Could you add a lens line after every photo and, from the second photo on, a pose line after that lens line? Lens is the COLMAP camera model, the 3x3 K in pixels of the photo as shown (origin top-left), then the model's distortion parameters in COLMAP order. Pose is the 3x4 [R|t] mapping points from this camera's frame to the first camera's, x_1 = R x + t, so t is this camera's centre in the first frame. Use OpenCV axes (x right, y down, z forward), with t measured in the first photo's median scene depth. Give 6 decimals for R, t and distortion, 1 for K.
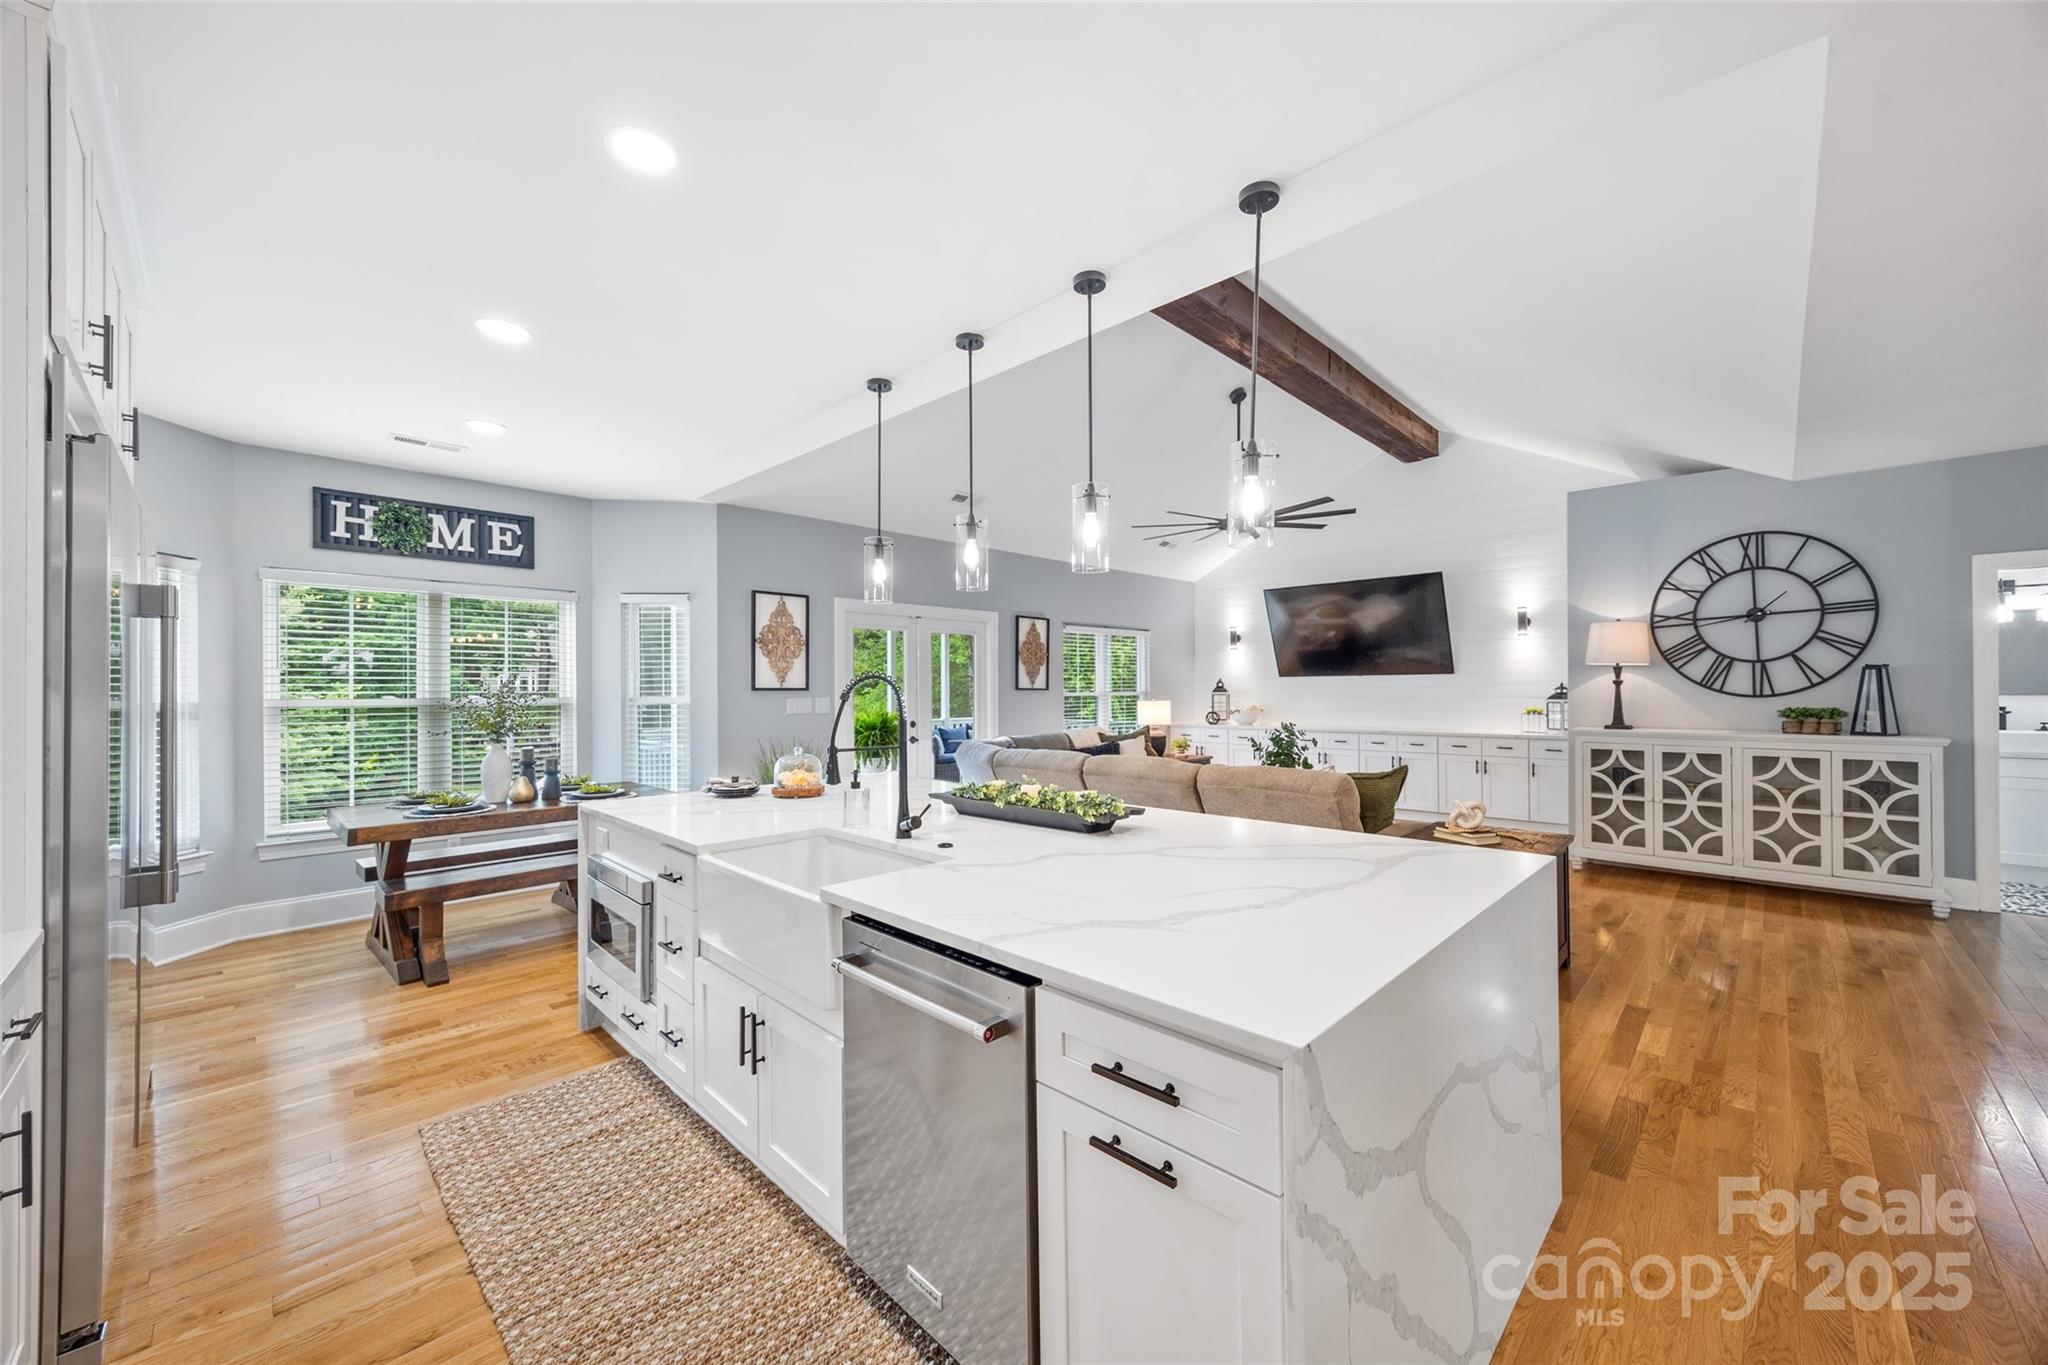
lens RADIAL K [[779.6, 0, 1024.6], [0, 779.6, 685.3], [0, 0, 1]] dist [-0.002300, 0.000777]
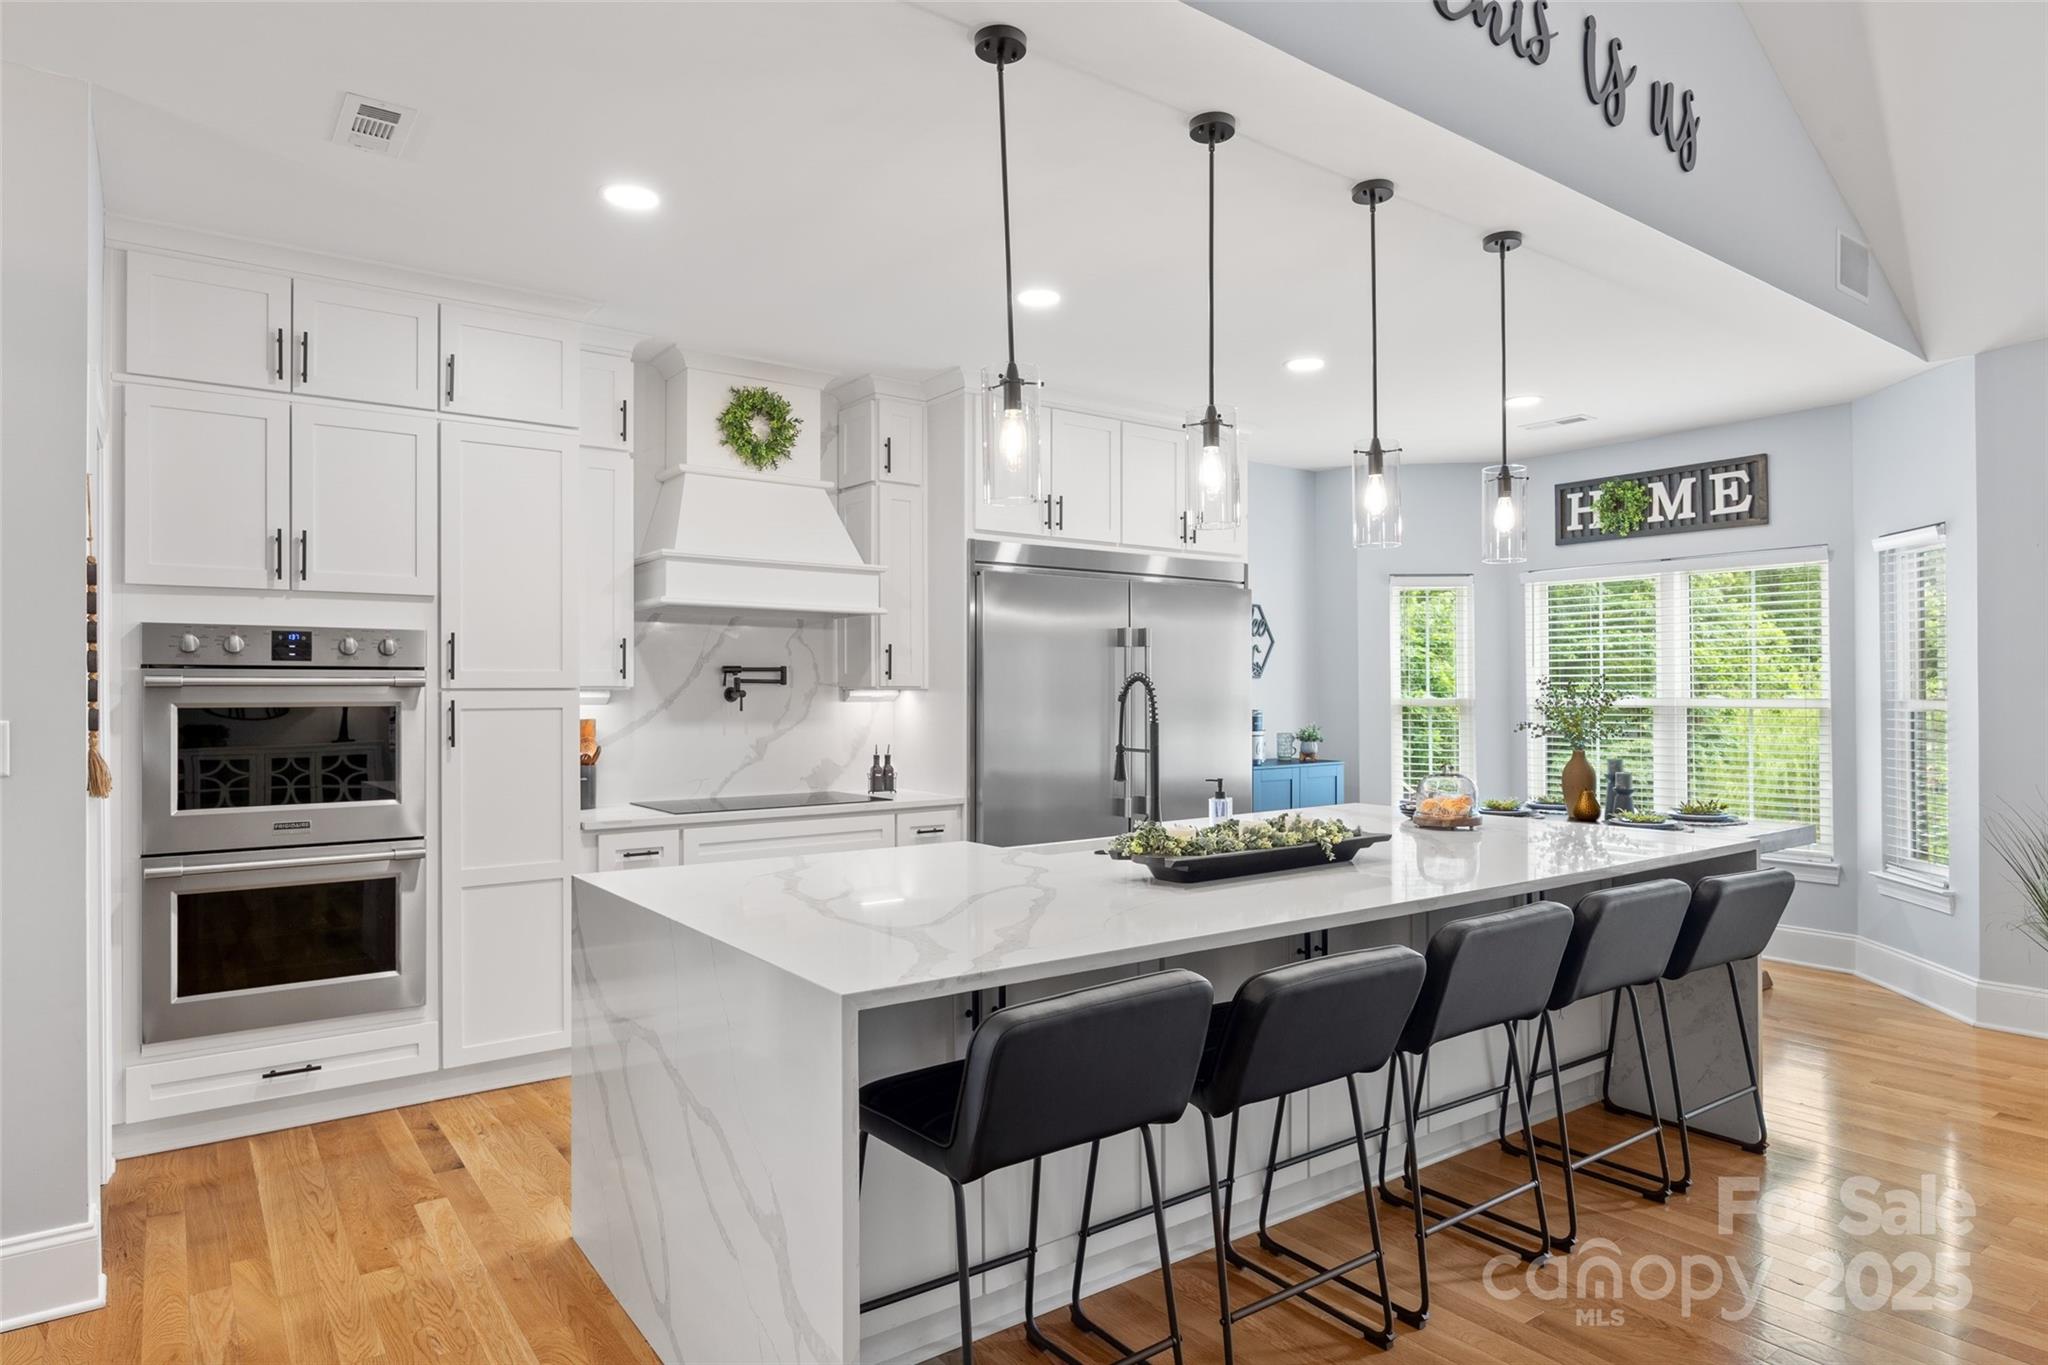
lens RADIAL K [[1170.4, 0, 1024.0], [0, 1170.4, 682.5], [0, 0, 1]] dist [-0.001351, 0.000630]
pose [[-0.172874, -0.003179, -0.984939, 0.636040], [0.009174, 0.999946, -0.004837, -0.000161], [0.984901, -0.009872, -0.172835, 0.543334]]
